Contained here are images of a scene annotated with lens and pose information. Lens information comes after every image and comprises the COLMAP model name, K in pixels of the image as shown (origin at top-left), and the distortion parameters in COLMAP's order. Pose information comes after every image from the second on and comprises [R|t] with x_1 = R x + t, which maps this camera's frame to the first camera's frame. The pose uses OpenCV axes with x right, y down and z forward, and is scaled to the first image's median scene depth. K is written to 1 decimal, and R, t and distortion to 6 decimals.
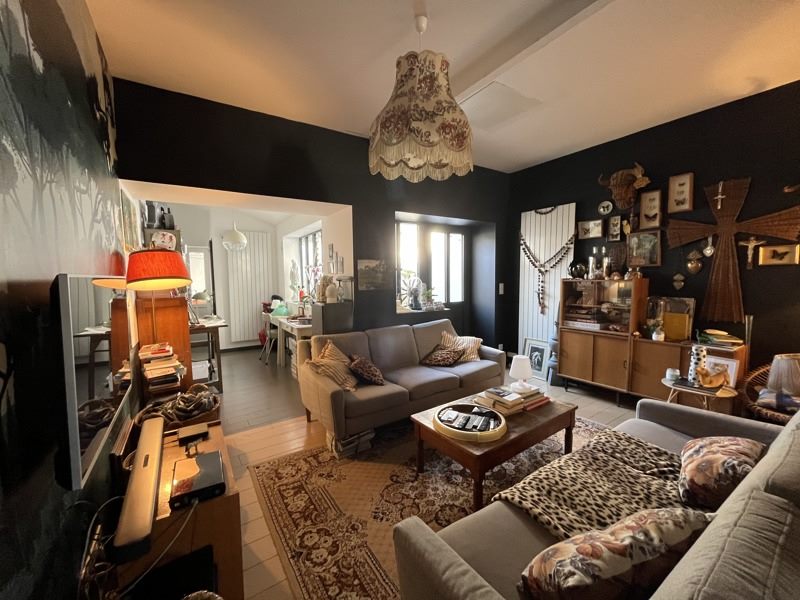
lens RADIAL K [[321.7, 0, 397.3], [0, 321.7, 301.1], [0, 0, 1]] dist [-0.000324, -0.000056]
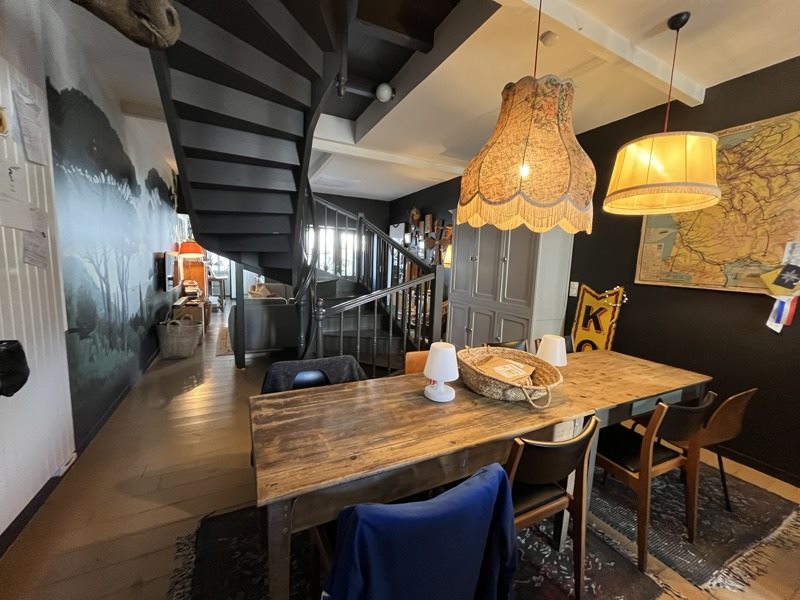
lens RADIAL K [[321.7, 0, 401.5], [0, 321.7, 297.9], [0, 0, 1]] dist [-0.000324, -0.000056]
pose [[0.991942, 0.062082, -0.110439, 1.146507], [-0.057842, 0.997475, 0.041200, 0.074676], [0.112718, -0.034480, 0.993029, -1.279435]]
